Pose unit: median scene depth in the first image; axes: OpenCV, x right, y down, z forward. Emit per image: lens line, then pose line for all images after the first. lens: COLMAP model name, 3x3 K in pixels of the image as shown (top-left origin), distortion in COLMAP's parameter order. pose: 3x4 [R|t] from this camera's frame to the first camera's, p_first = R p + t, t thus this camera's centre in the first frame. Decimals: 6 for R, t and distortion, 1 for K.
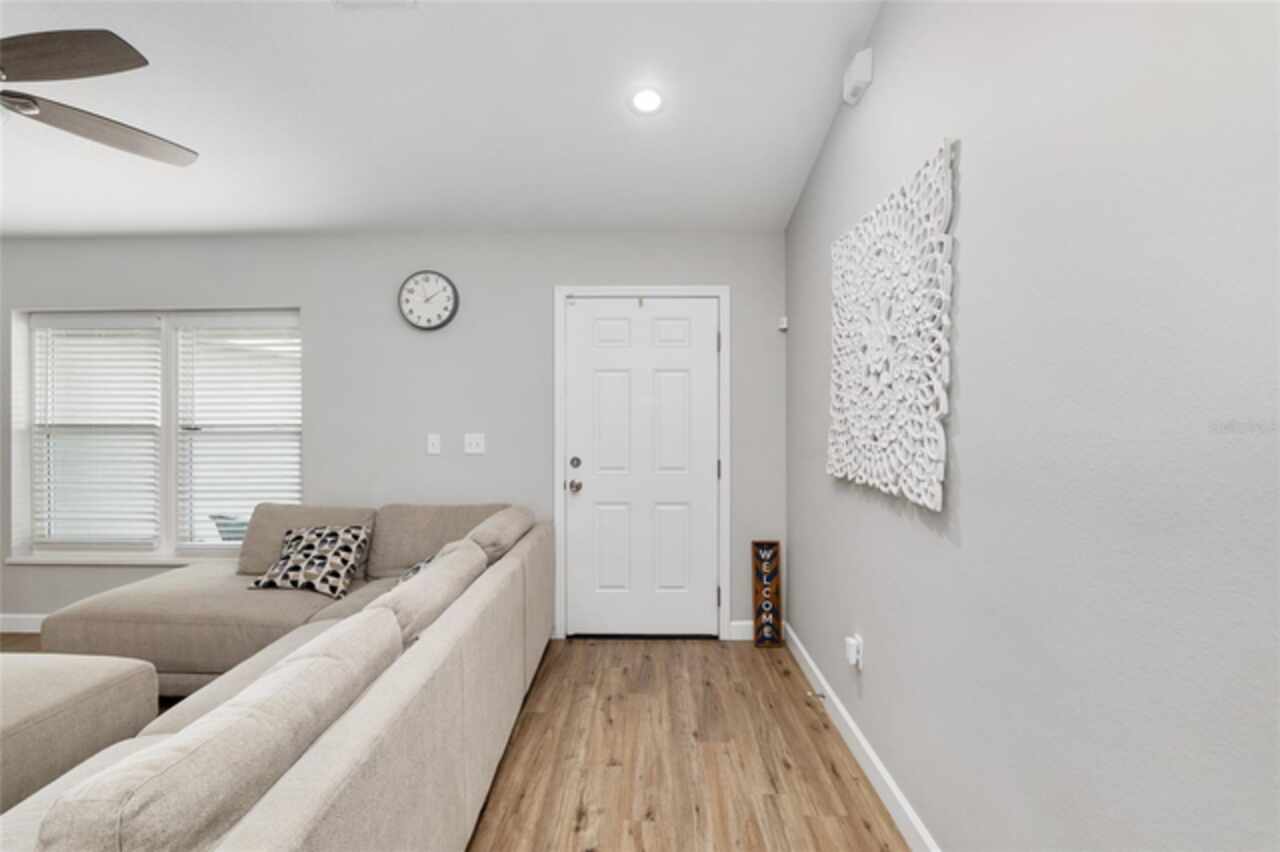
lens RADIAL K [[609.2, 0, 640.3], [0, 609.2, 420.2], [0, 0, 1]] dist [-0.012418, 0.000148]
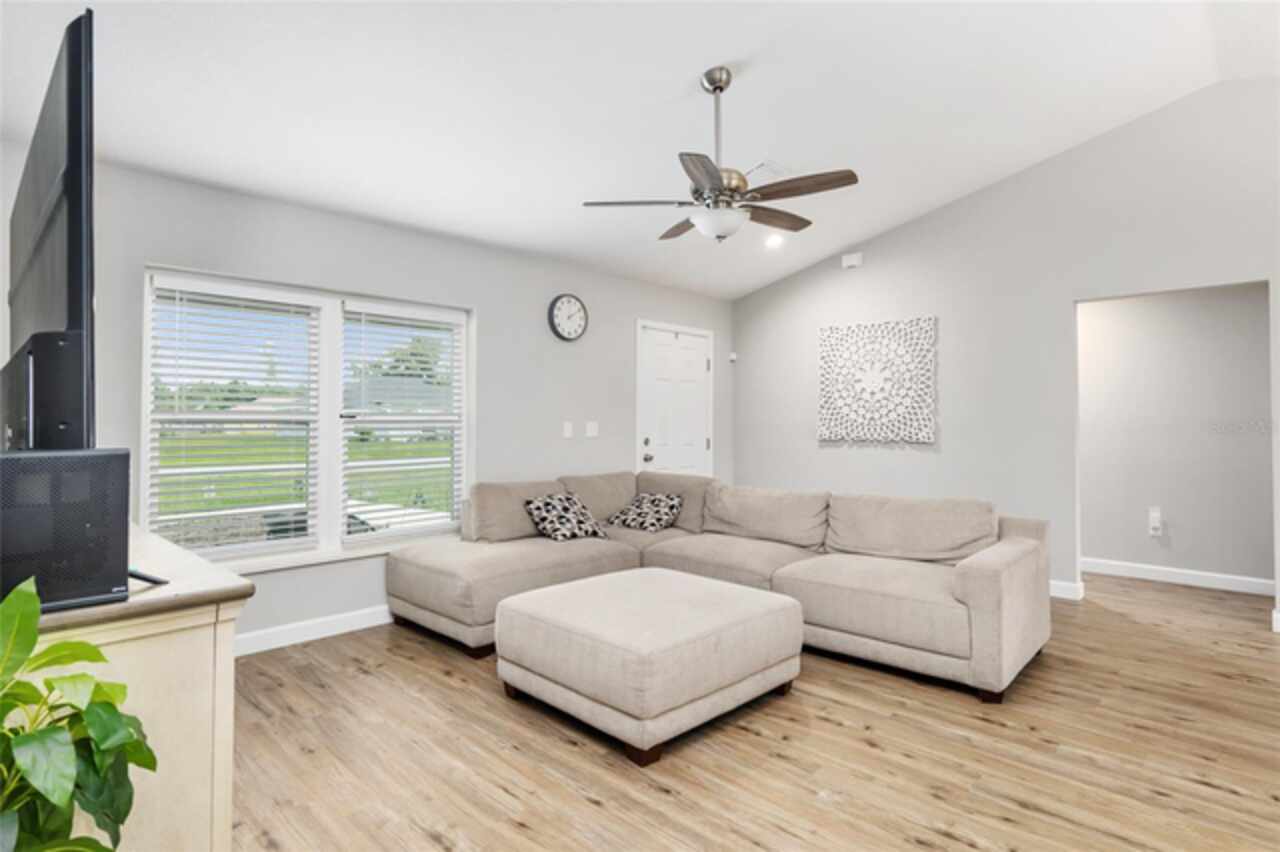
lens RADIAL K [[659.6, 0, 641.0], [0, 659.6, 409.3], [0, 0, 1]] dist [-0.001470, 0.000089]
pose [[0.677913, 0.016842, 0.734949, -1.404102], [0.001737, 0.999698, -0.024511, 0.033684], [-0.735140, 0.017893, 0.677679, -0.057071]]
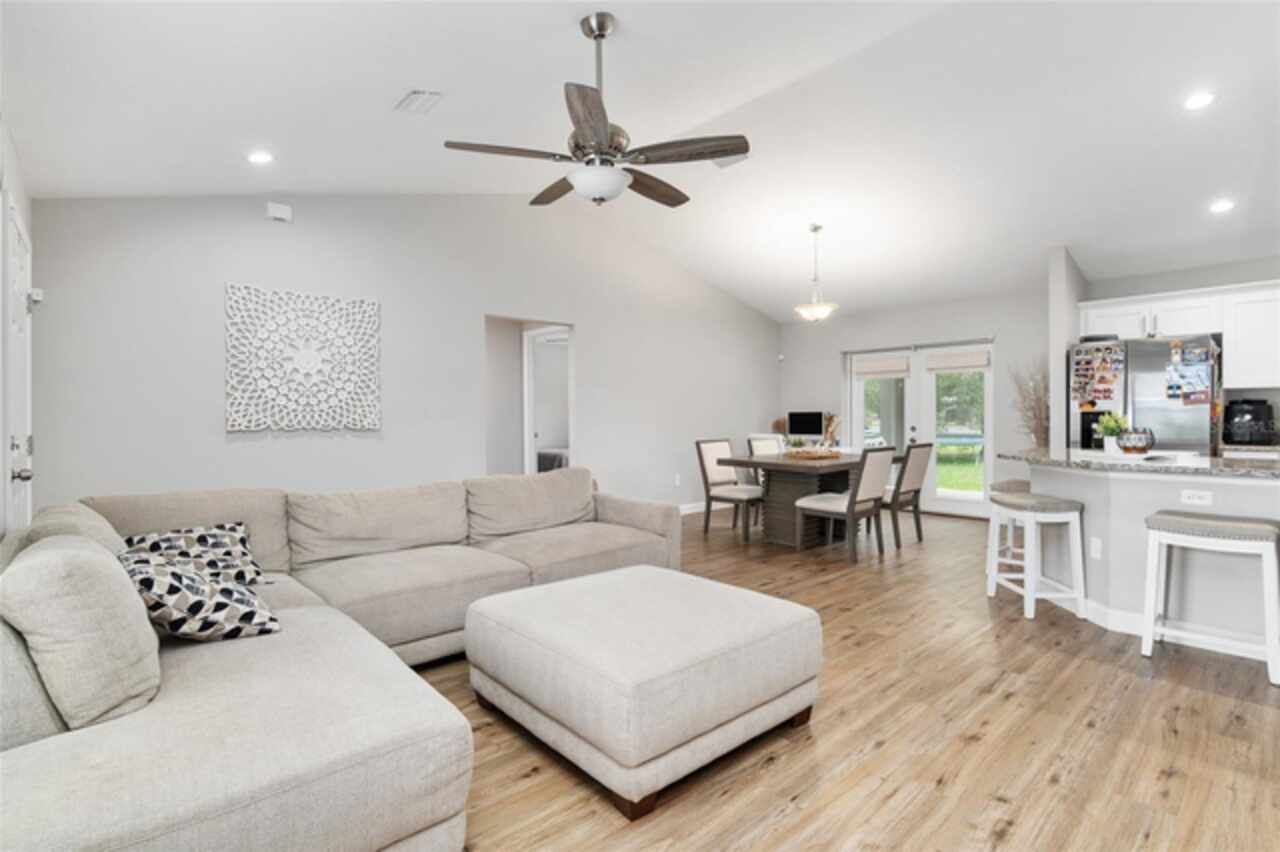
lens RADIAL K [[609.2, 0, 640.3], [0, 609.2, 420.2], [0, 0, 1]] dist [-0.012418, 0.000148]
pose [[-0.687890, -0.001106, 0.725814, -1.247681], [0.008089, 0.999925, 0.009189, 0.046444], [-0.725770, 0.012192, -0.687829, 1.054388]]
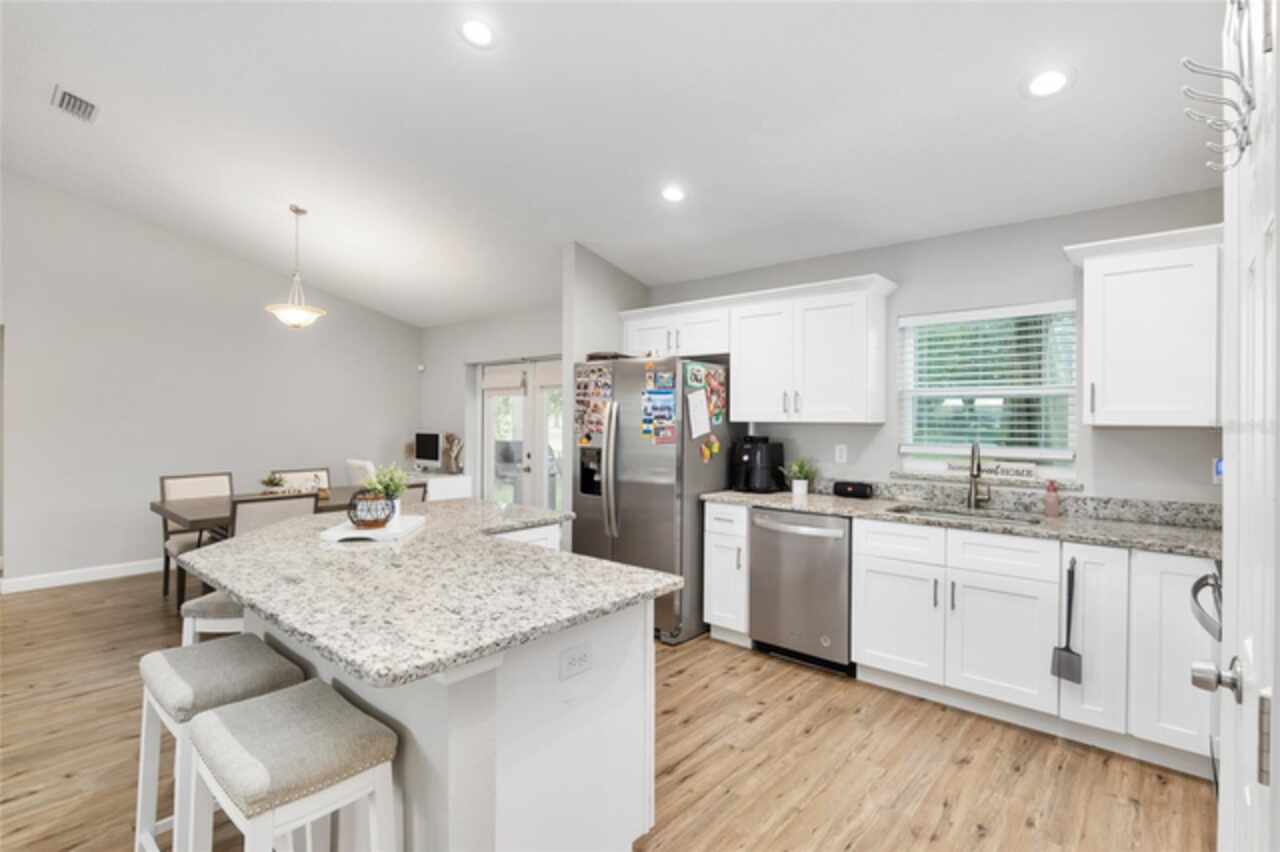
lens RADIAL K [[609.2, 0, 640.3], [0, 609.2, 420.2], [0, 0, 1]] dist [-0.012418, 0.000148]
pose [[-0.764771, -0.005894, 0.644275, -1.815934], [-0.002382, 0.999977, 0.006321, -0.016933], [-0.644298, 0.003299, -0.764768, 0.030971]]
